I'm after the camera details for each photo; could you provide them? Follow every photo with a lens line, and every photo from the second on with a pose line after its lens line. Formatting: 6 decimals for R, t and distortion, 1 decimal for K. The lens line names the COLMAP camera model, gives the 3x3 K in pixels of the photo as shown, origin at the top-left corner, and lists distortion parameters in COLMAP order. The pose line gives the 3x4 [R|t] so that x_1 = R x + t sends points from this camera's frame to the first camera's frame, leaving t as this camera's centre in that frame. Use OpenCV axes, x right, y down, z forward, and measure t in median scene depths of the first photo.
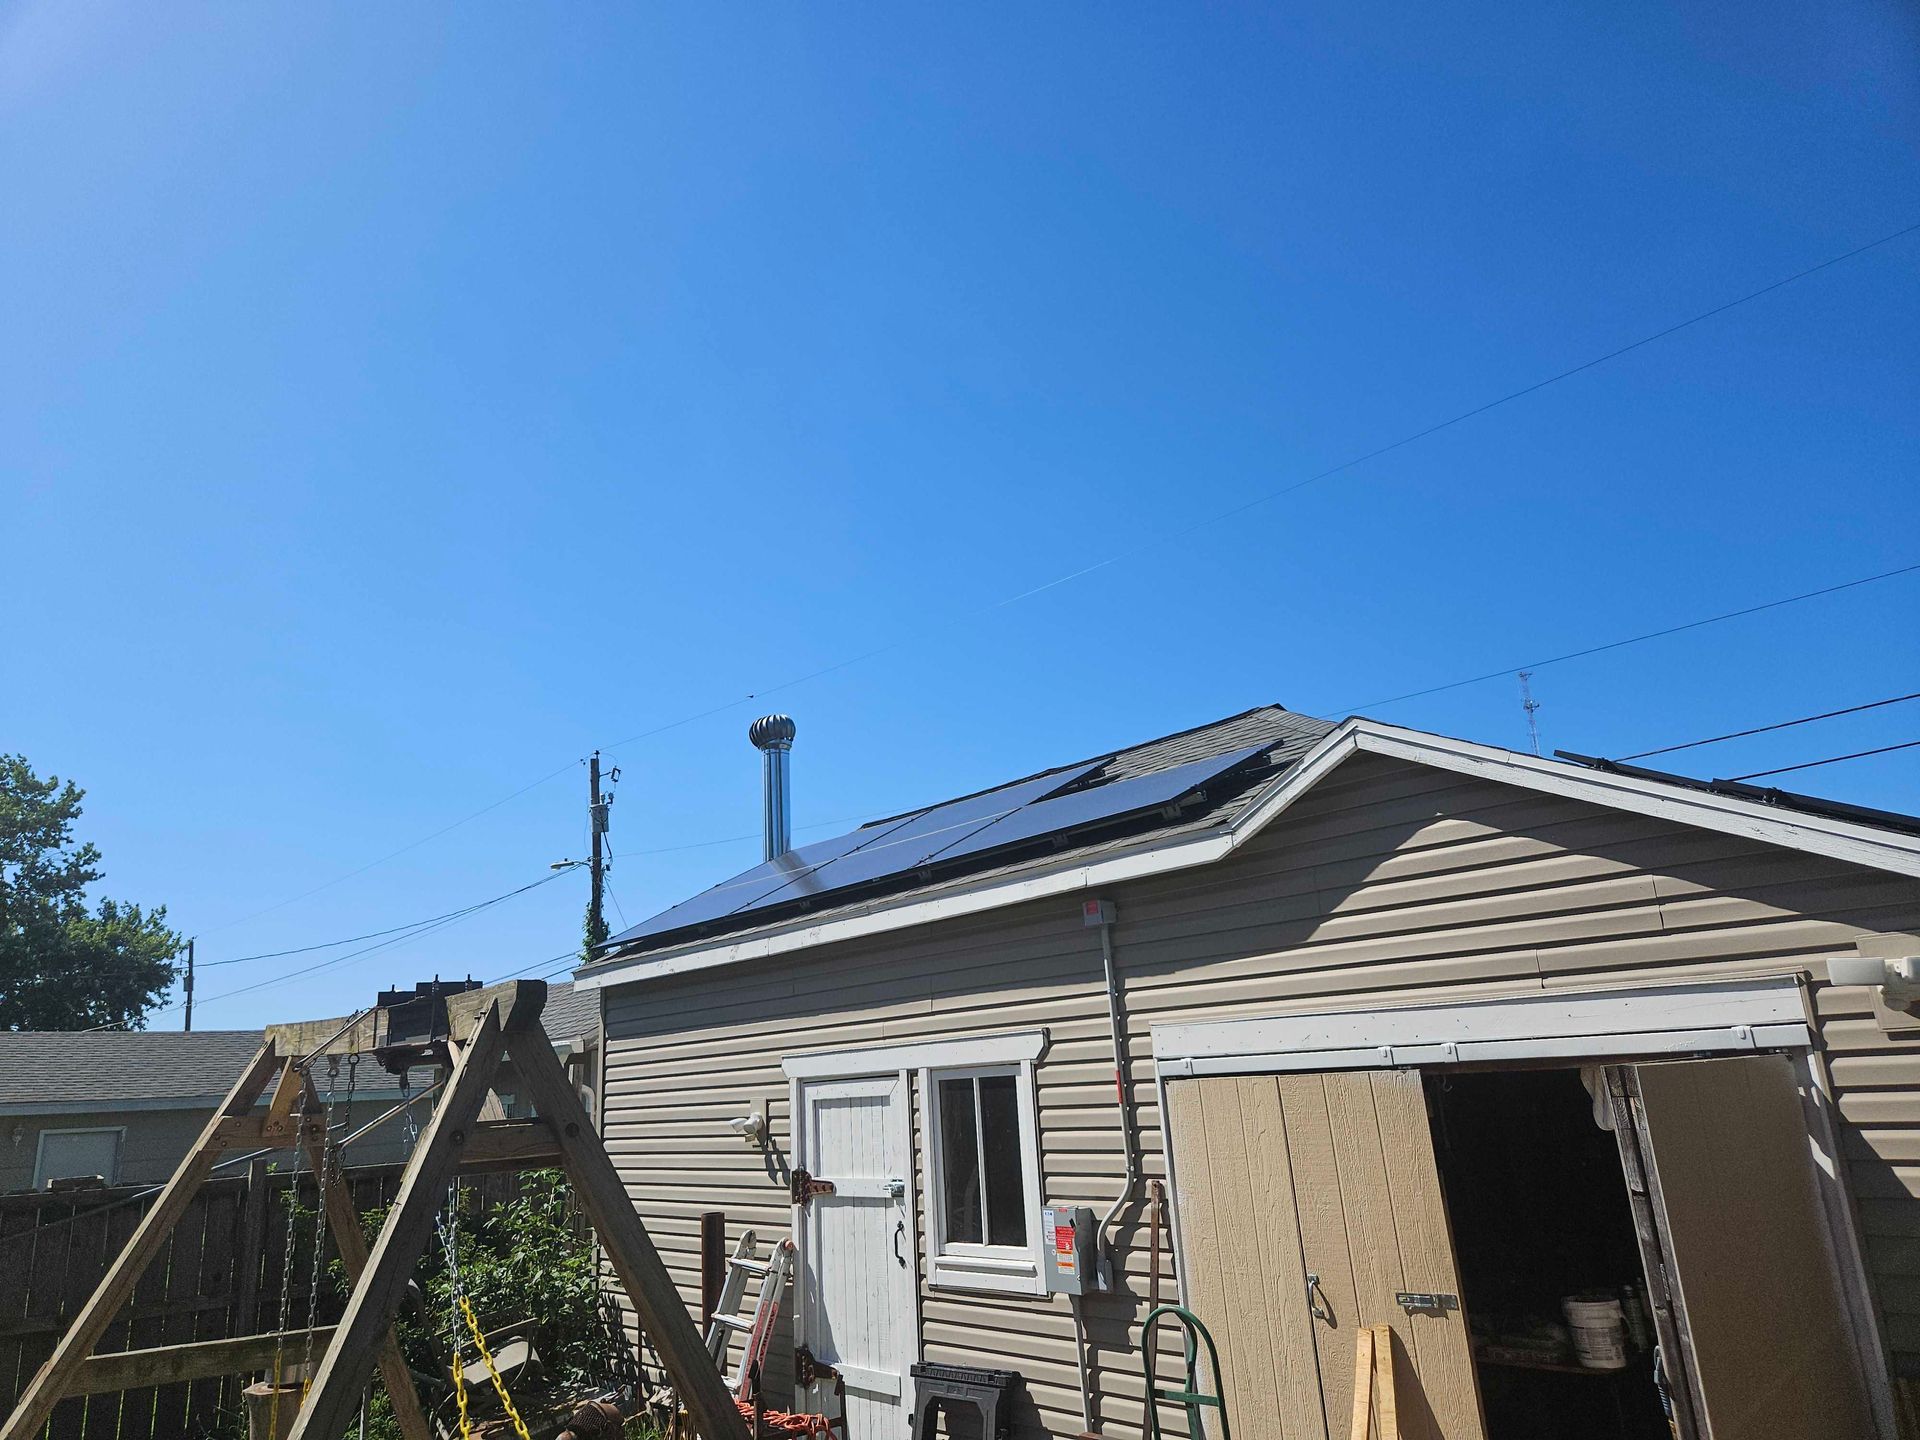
lens RADIAL K [[1446.6, 0, 960.0], [0, 1446.6, 720.0], [0, 0, 1]] dist [0.095054, -0.124445]
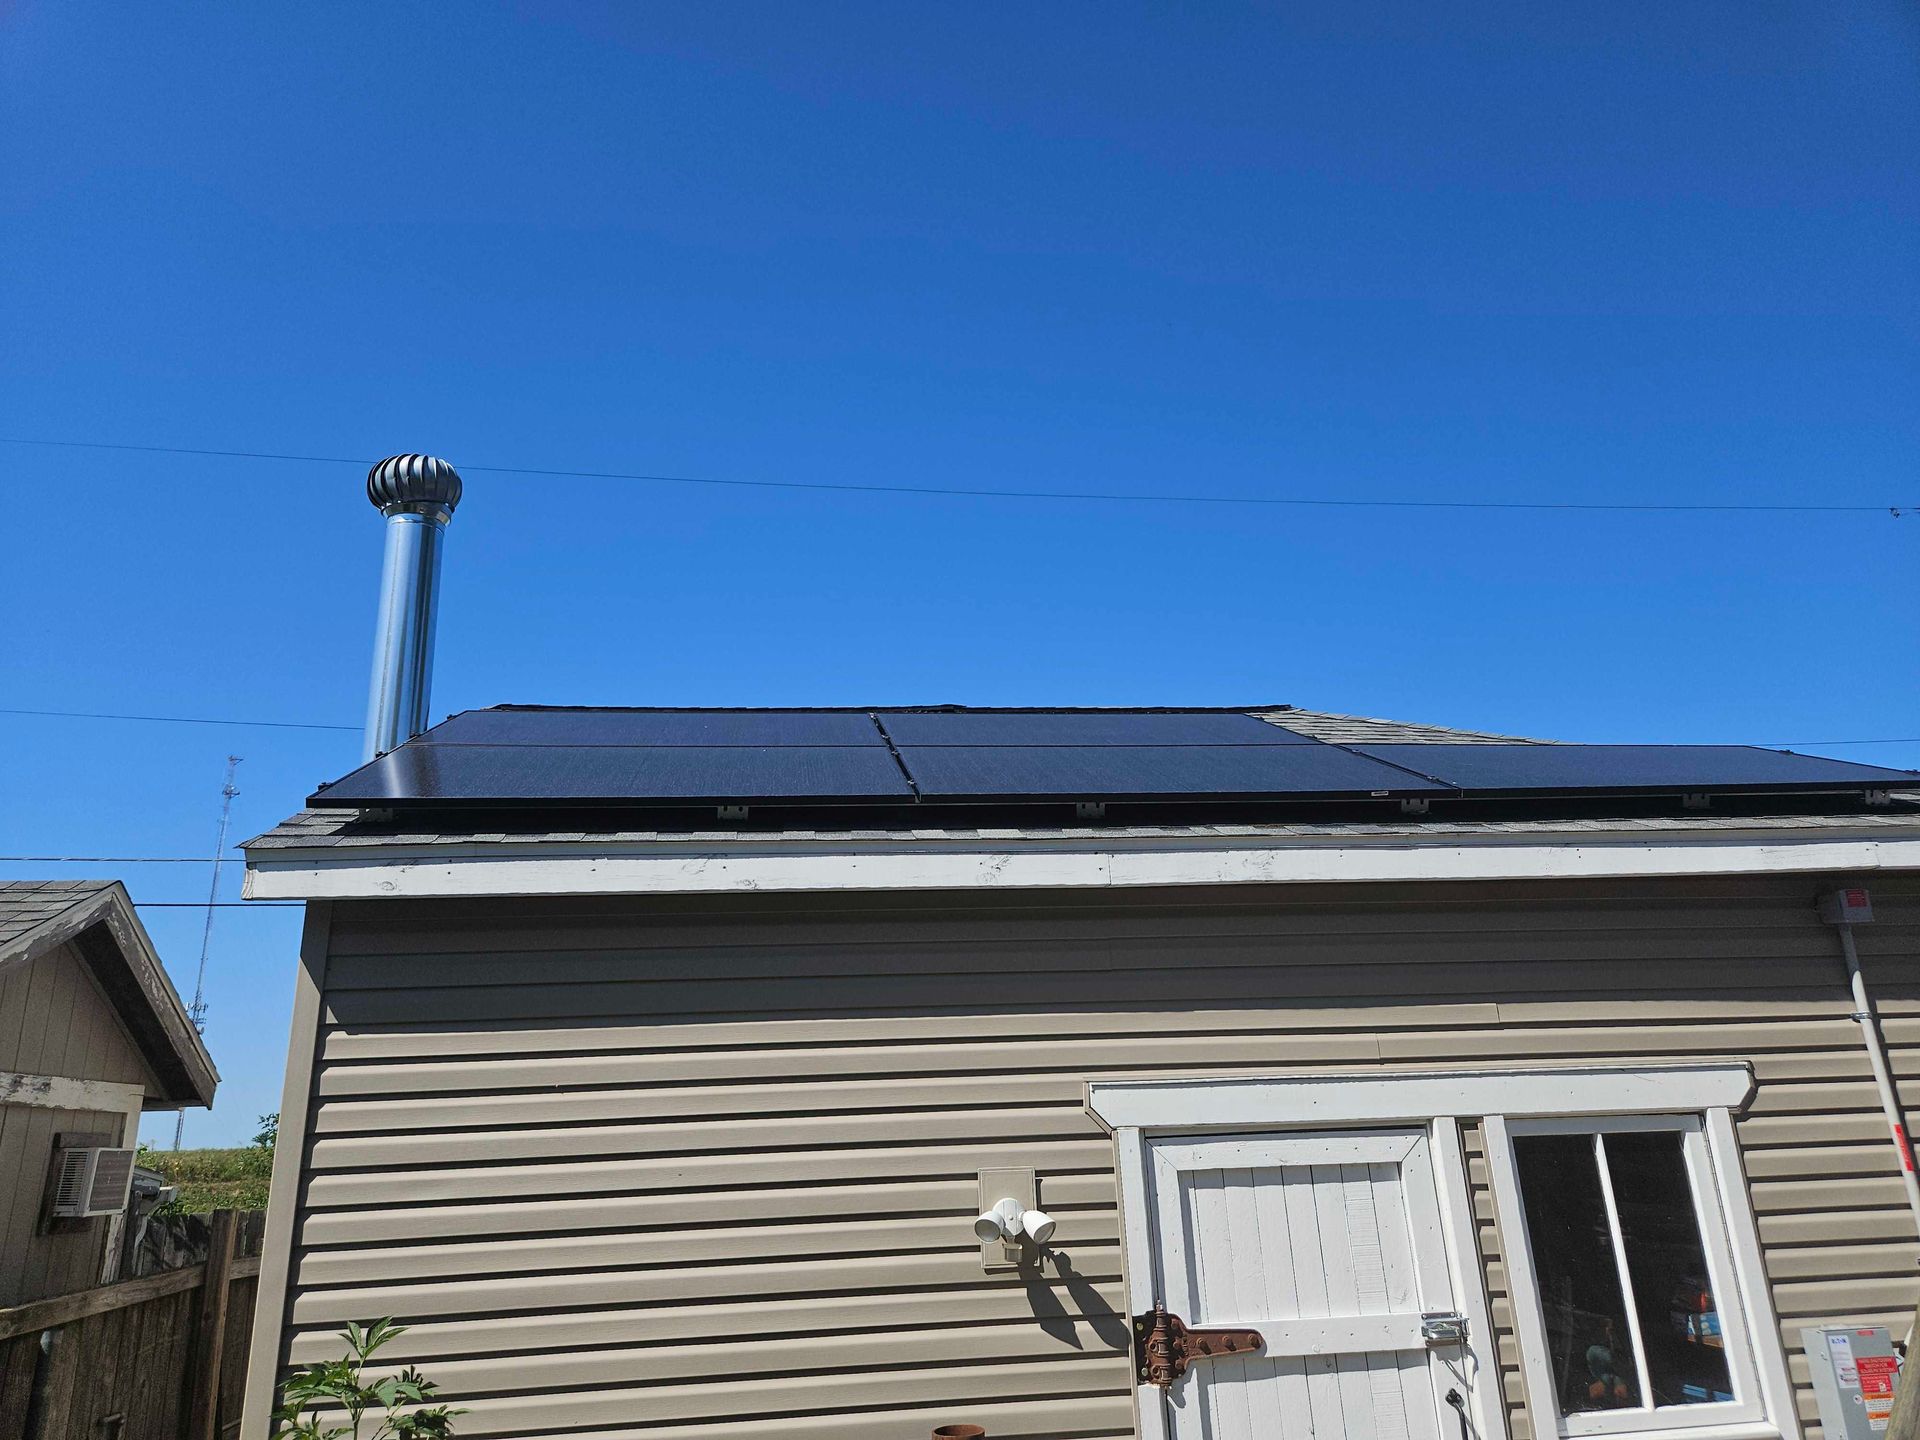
lens RADIAL K [[1450.4, 0, 959.6], [0, 1450.4, 668.4], [0, 0, 1]] dist [0.062530, -0.047734]
pose [[0.509040, 0.308146, 0.803694, -0.640018], [-0.196653, 0.950661, -0.239939, 0.236797], [-0.837977, -0.035910, 0.544522, 0.806759]]
